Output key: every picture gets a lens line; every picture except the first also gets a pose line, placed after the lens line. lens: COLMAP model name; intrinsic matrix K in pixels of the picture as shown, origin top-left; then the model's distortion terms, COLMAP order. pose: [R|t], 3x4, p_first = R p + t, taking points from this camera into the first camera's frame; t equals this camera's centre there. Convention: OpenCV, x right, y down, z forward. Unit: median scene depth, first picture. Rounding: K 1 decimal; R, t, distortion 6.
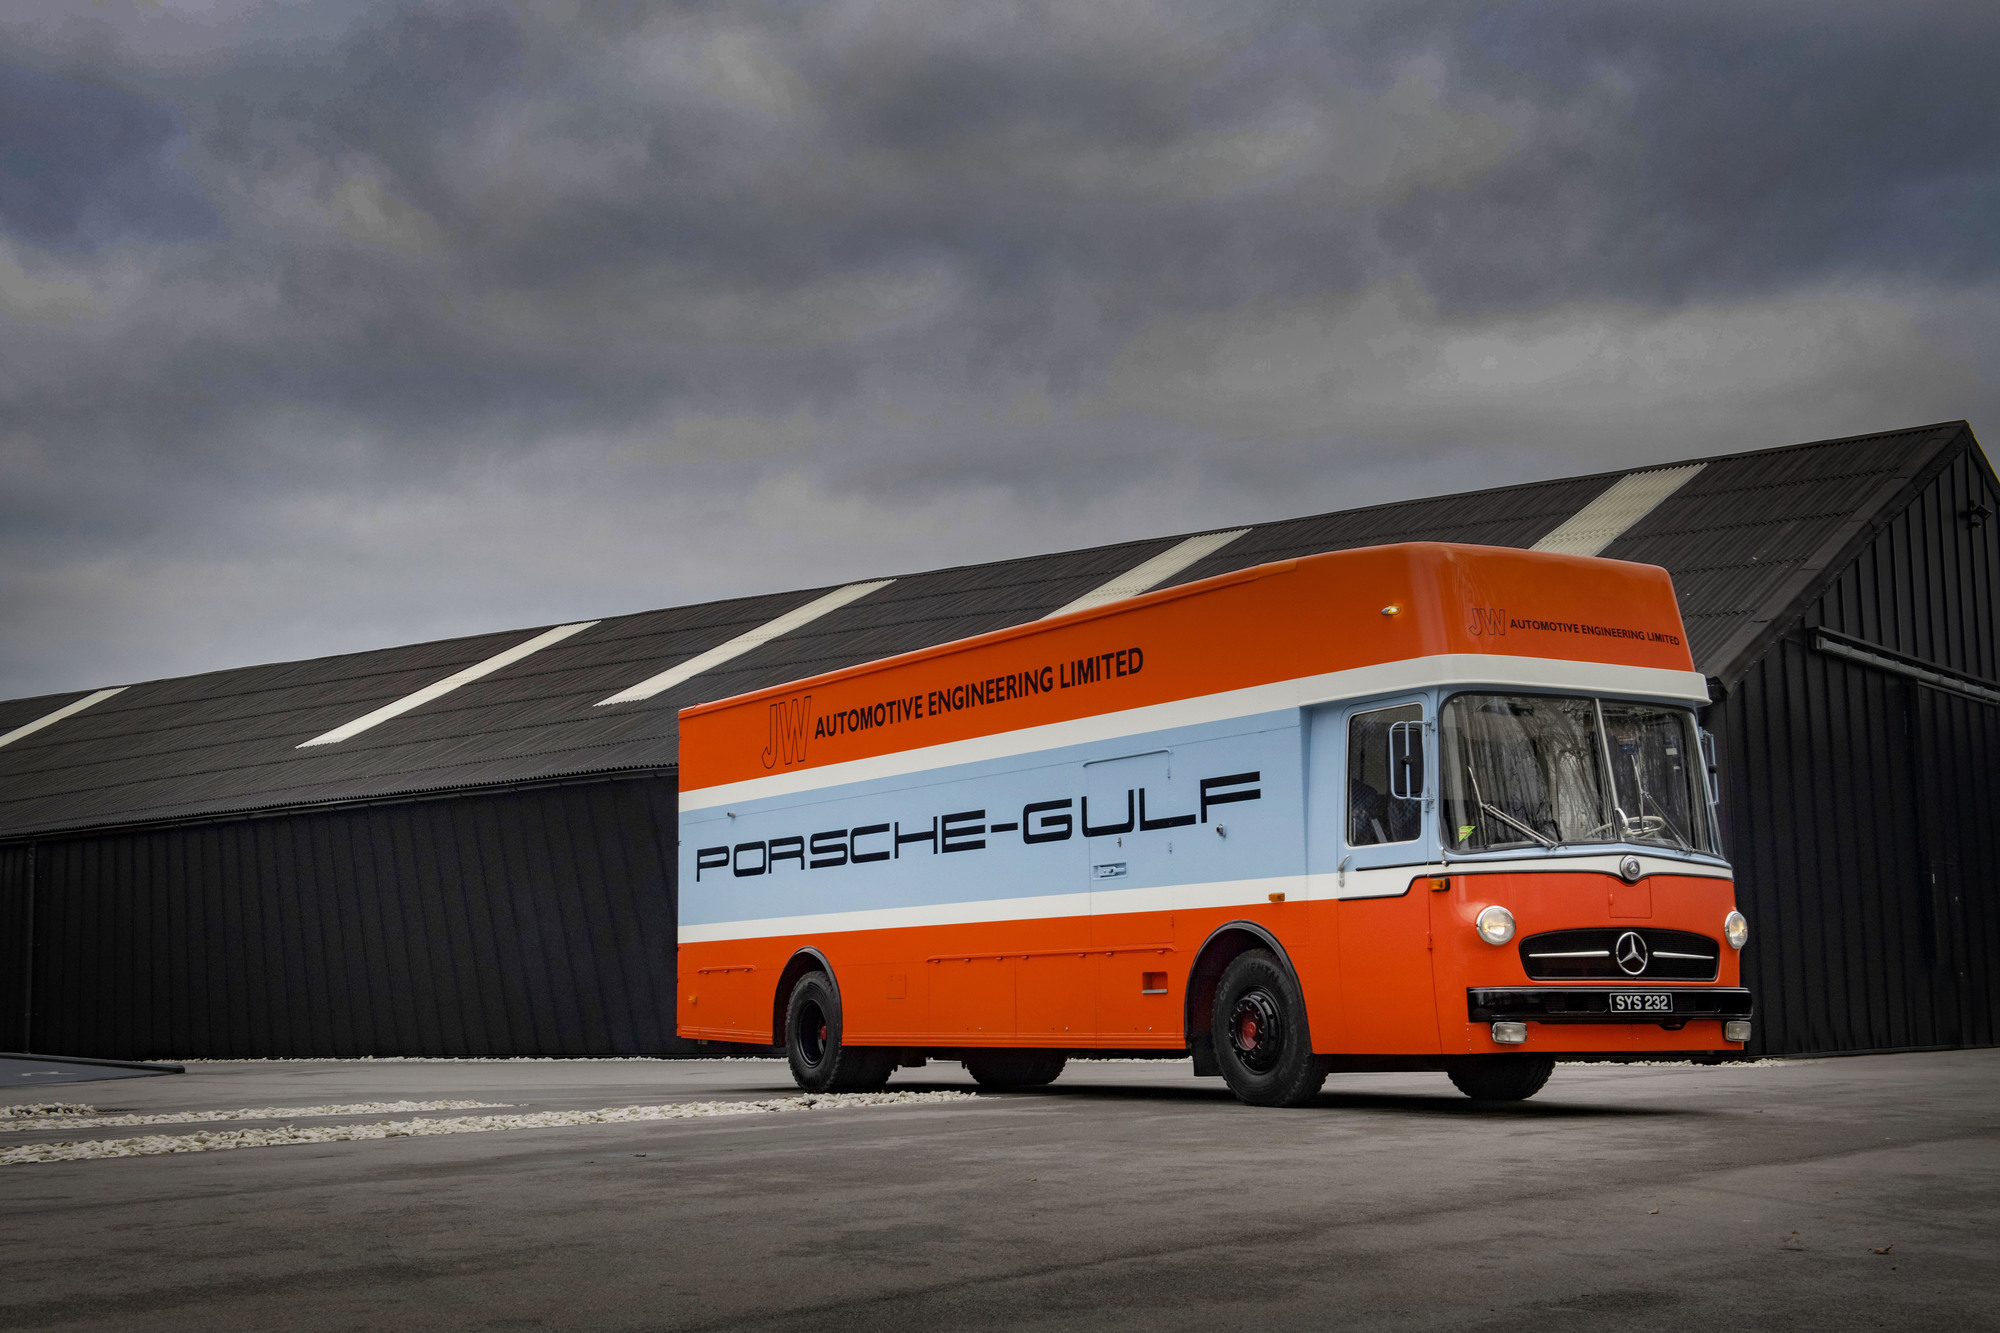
lens RADIAL K [[2617.8, 0, 1000.0], [0, 2617.8, 666.5], [0, 0, 1]] dist [-0.030319, -0.009367]
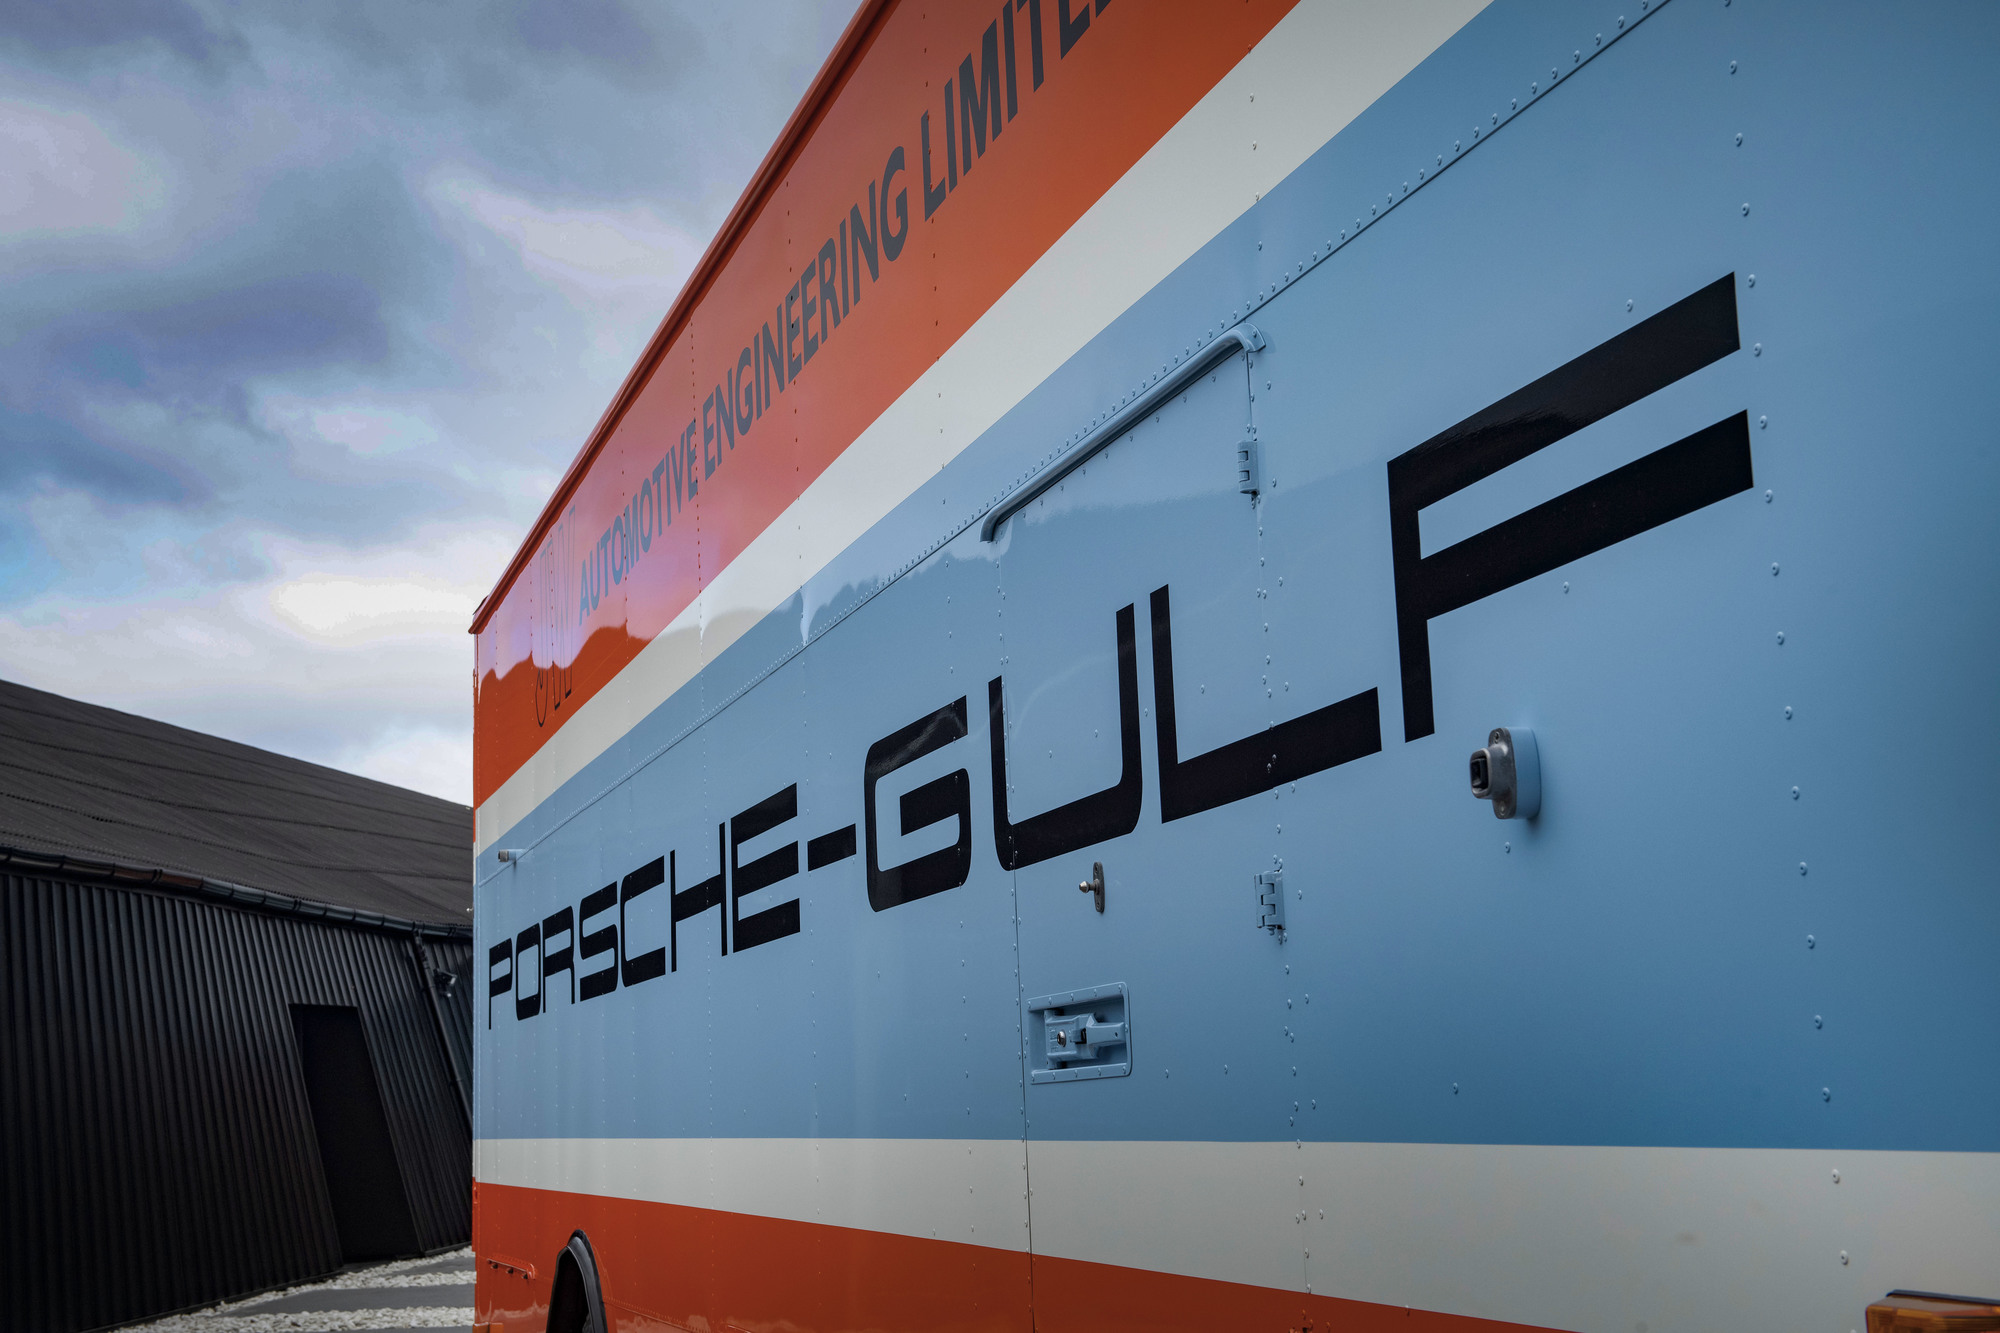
lens RADIAL K [[2741.1, 0, 1000.0], [0, 2741.1, 666.5], [0, 0, 1]] dist [0.085956, -0.003551]
pose [[0.965477, -0.065460, -0.252128, 0.086097], [0.060991, 0.997812, -0.025508, 0.052911], [0.253246, 0.009250, 0.967358, 0.764689]]
